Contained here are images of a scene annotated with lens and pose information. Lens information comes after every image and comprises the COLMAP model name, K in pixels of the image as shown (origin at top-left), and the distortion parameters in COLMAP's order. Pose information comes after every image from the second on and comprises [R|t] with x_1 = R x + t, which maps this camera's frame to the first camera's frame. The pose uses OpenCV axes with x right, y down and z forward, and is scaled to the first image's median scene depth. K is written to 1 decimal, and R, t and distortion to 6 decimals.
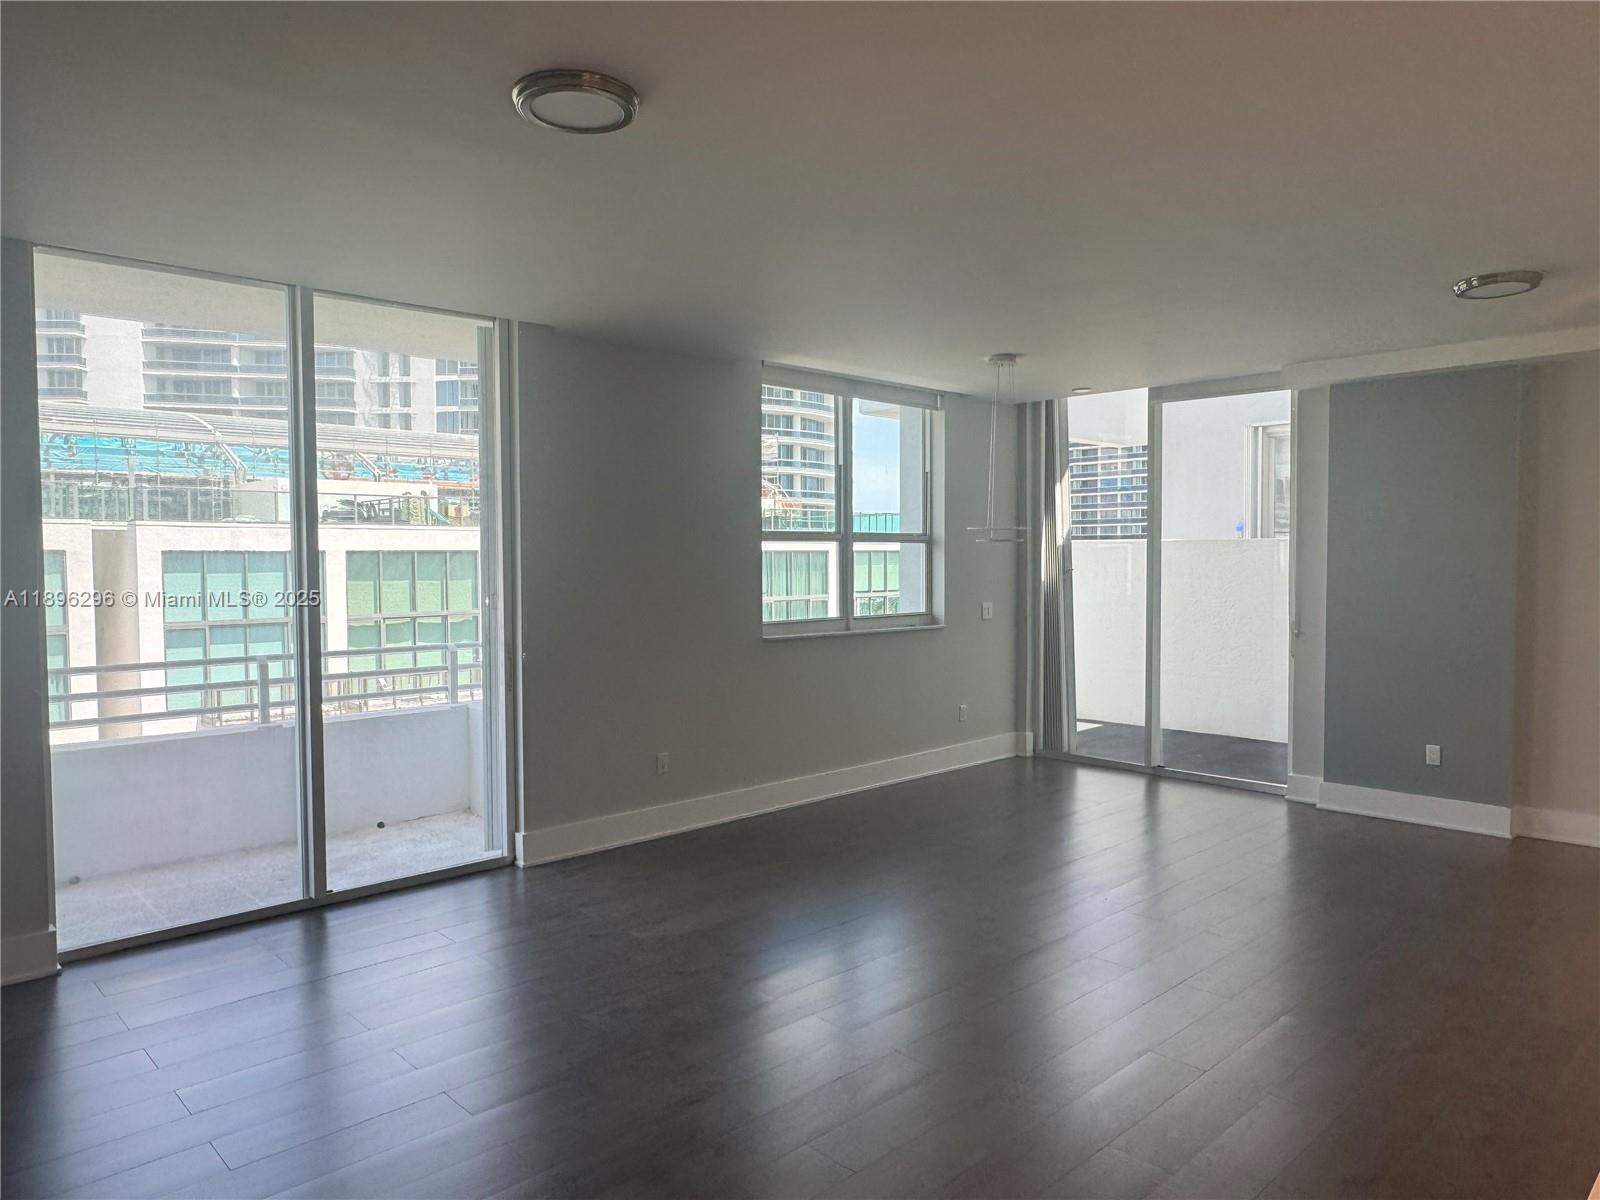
lens RADIAL K [[1083.0, 0, 800.0], [0, 1083.0, 600.0], [0, 0, 1]] dist [-0.000108, 0.001720]
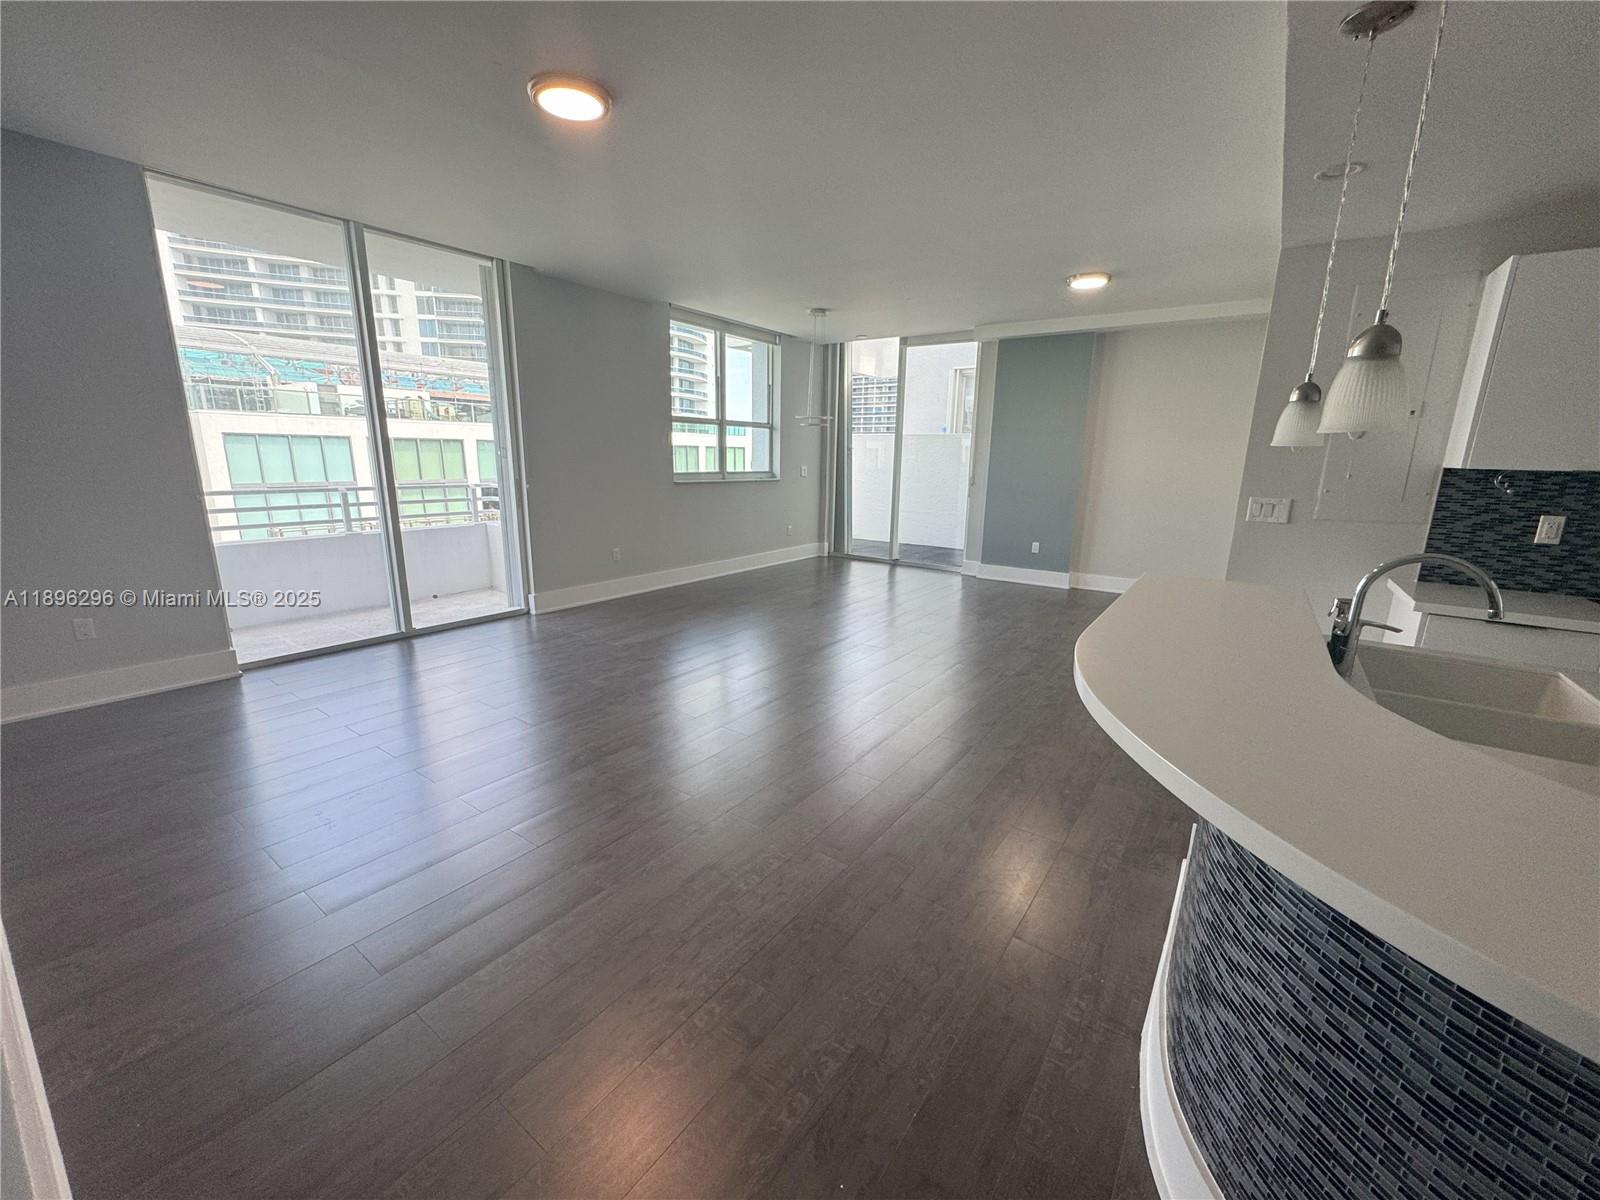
lens RADIAL K [[650.1, 0, 807.8], [0, 650.1, 605.4], [0, 0, 1]] dist [0.002730, -0.000021]
pose [[0.982004, -0.021759, 0.187602, -0.023514], [-0.014460, 0.981763, 0.189559, 0.028708], [-0.188305, -0.188861, 0.963781, -0.041635]]
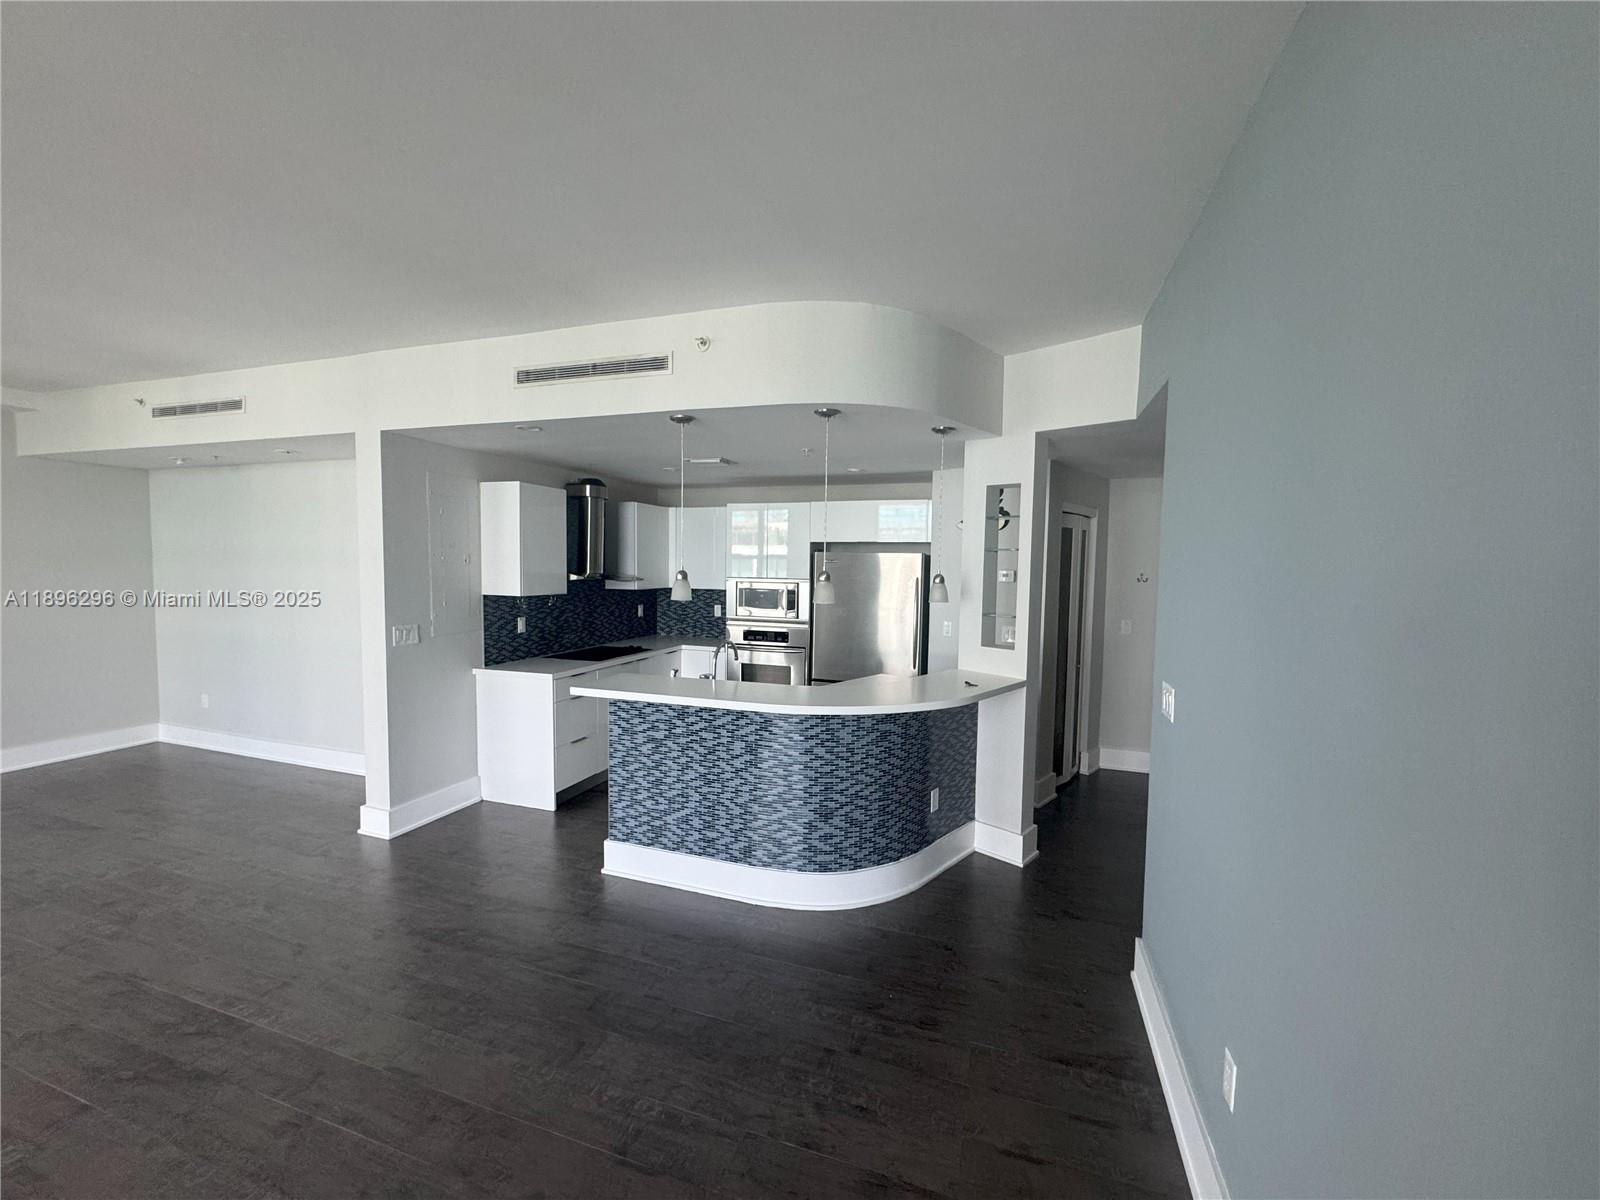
lens RADIAL K [[640.1, 0, 800.7], [0, 640.1, 603.1], [0, 0, 1]] dist [-0.003462, -0.000078]
pose [[-0.467486, -0.055725, 0.882242, -0.261311], [0.020853, 0.997038, 0.074025, -0.015984], [-0.883754, 0.053003, -0.464940, 0.306289]]
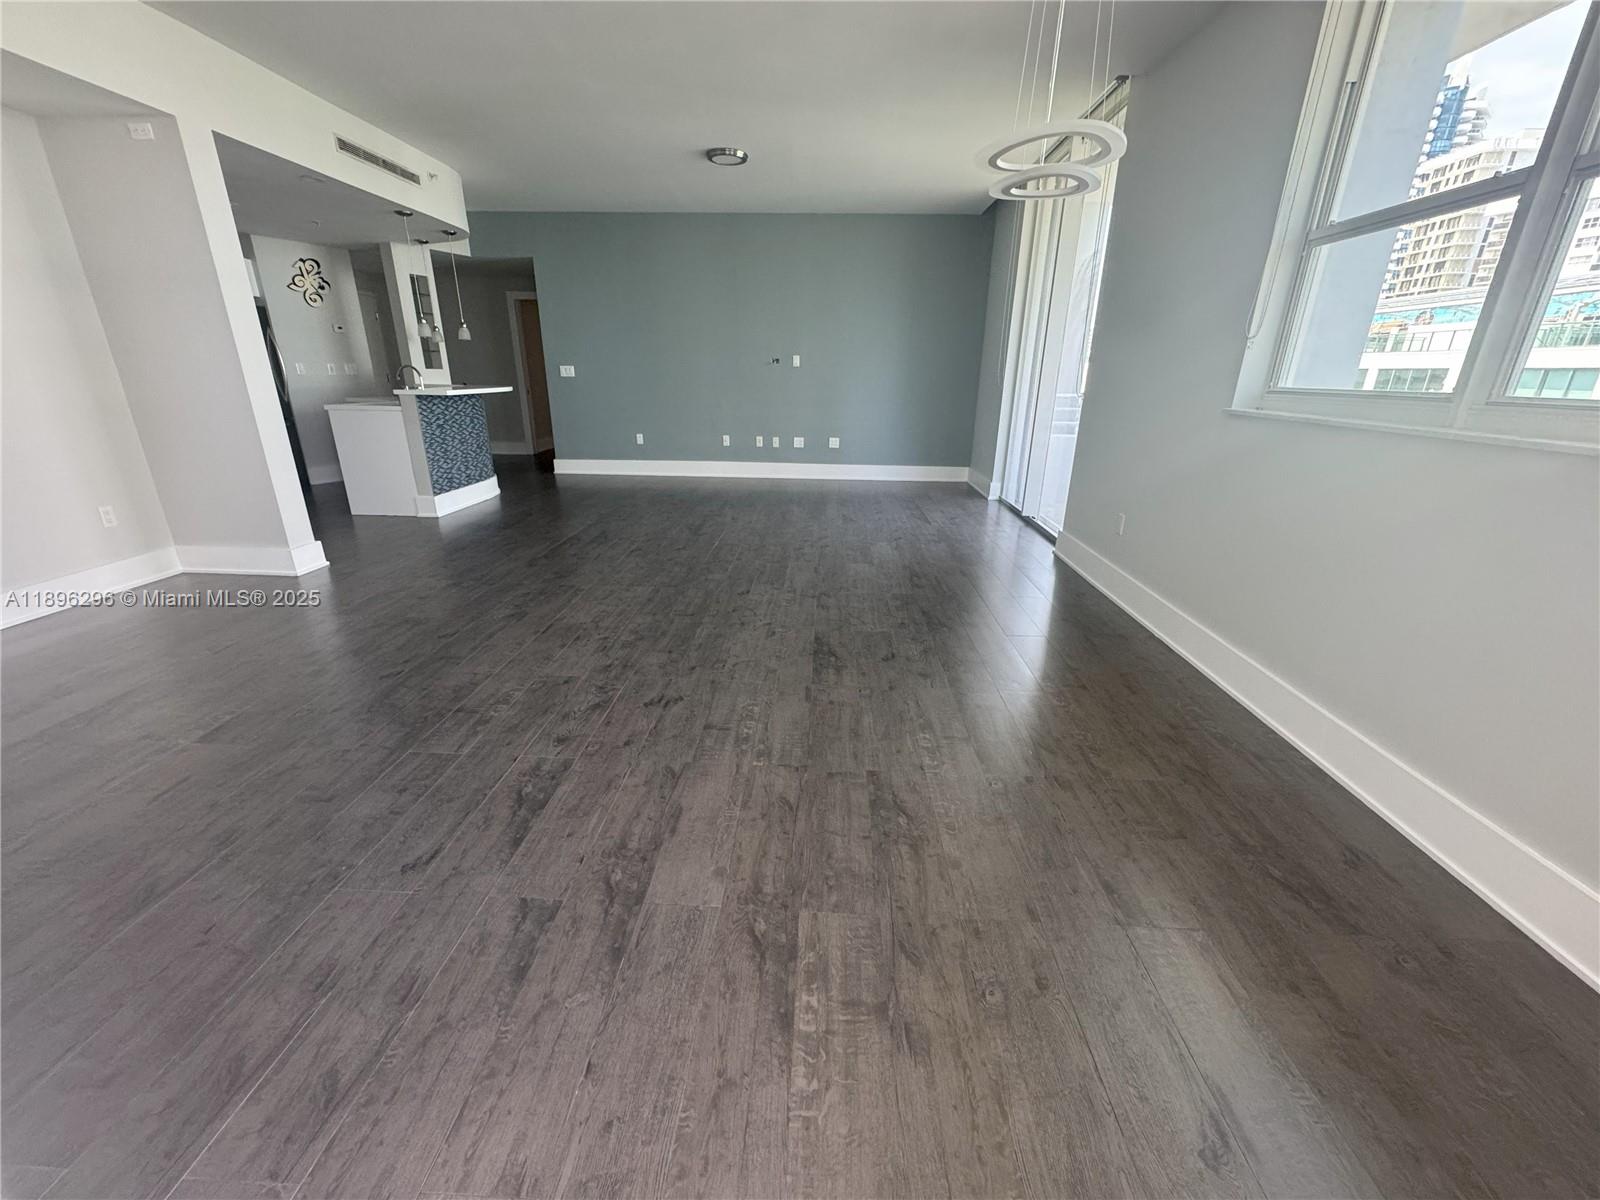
lens RADIAL K [[638.9, 0, 800.7], [0, 638.9, 602.9], [0, 0, 1]] dist [-0.000707, 0.000229]
pose [[-0.719938, 0.231813, -0.654181, 0.440674], [-0.038533, 0.927767, 0.371166, 0.009068], [0.692968, 0.292424, -0.659002, 1.080866]]
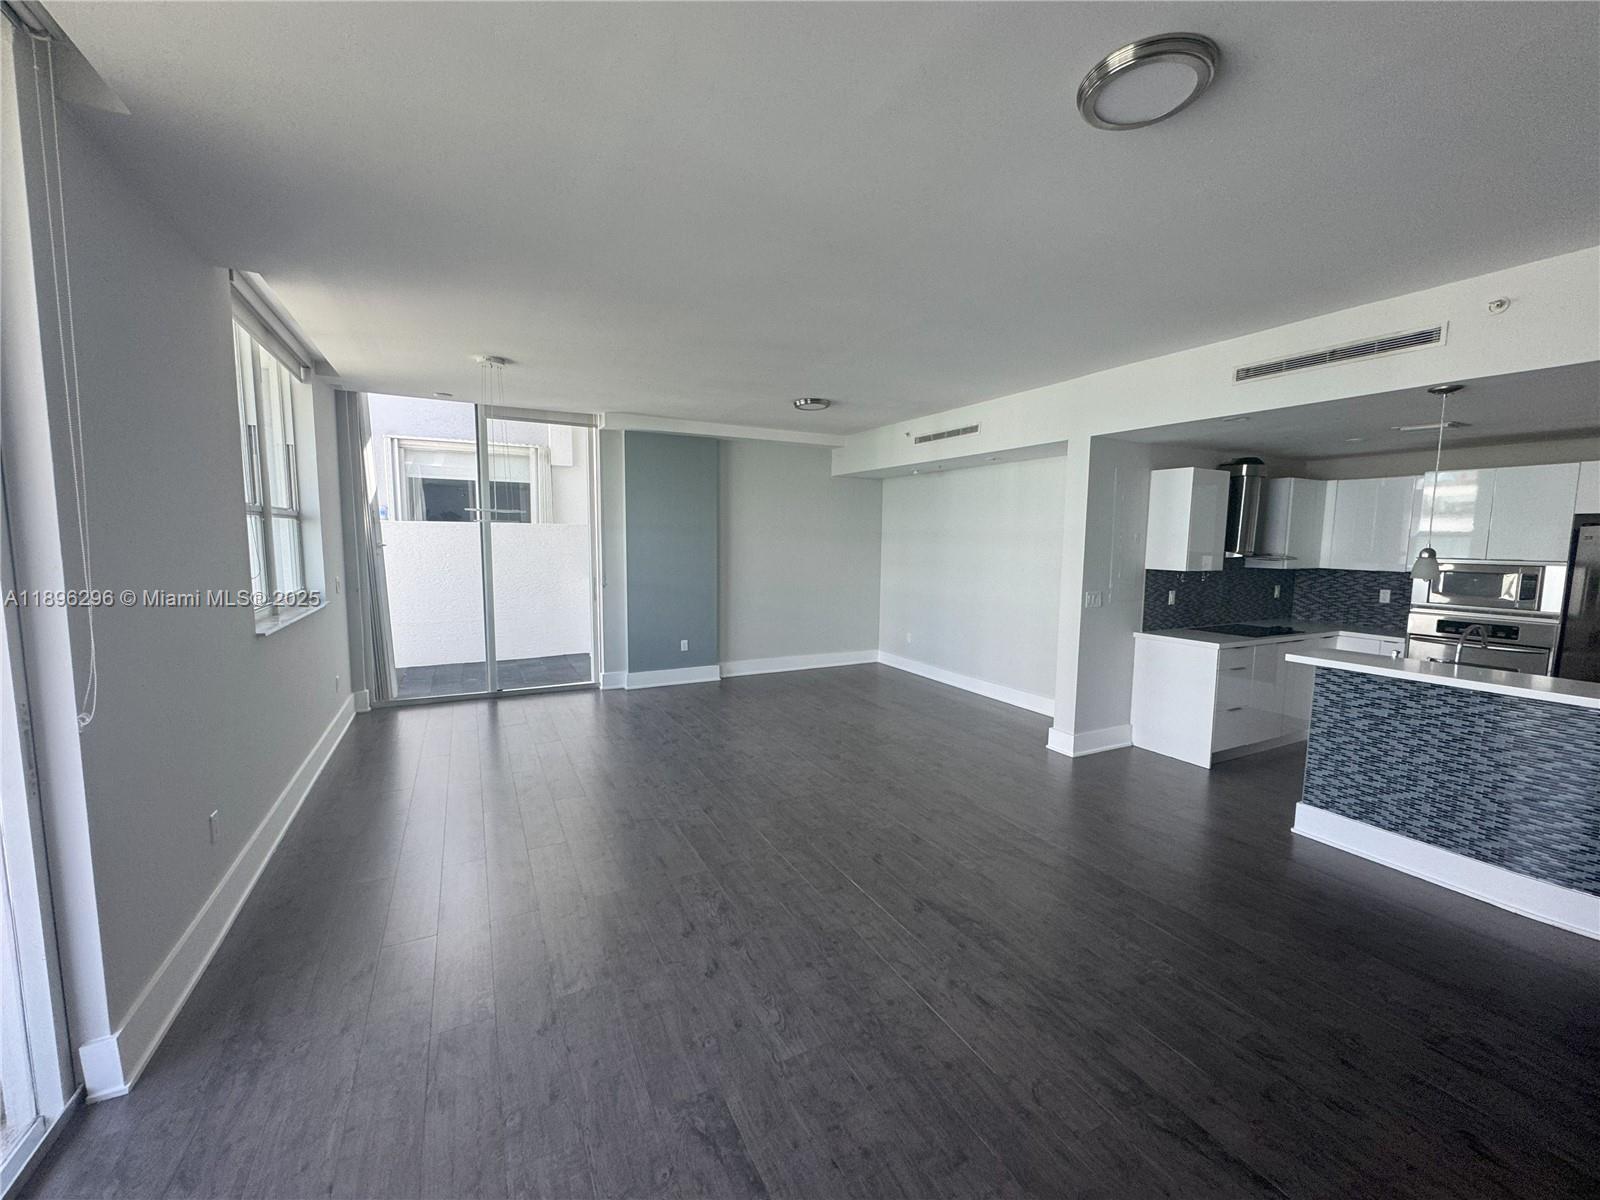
lens RADIAL K [[640.1, 0, 800.7], [0, 640.1, 603.1], [0, 0, 1]] dist [-0.003462, -0.000078]
pose [[0.279161, -0.090959, 0.955926, -0.363462], [0.024127, 0.995854, 0.087713, -0.018653], [-0.959941, -0.001423, 0.280198, 0.461779]]
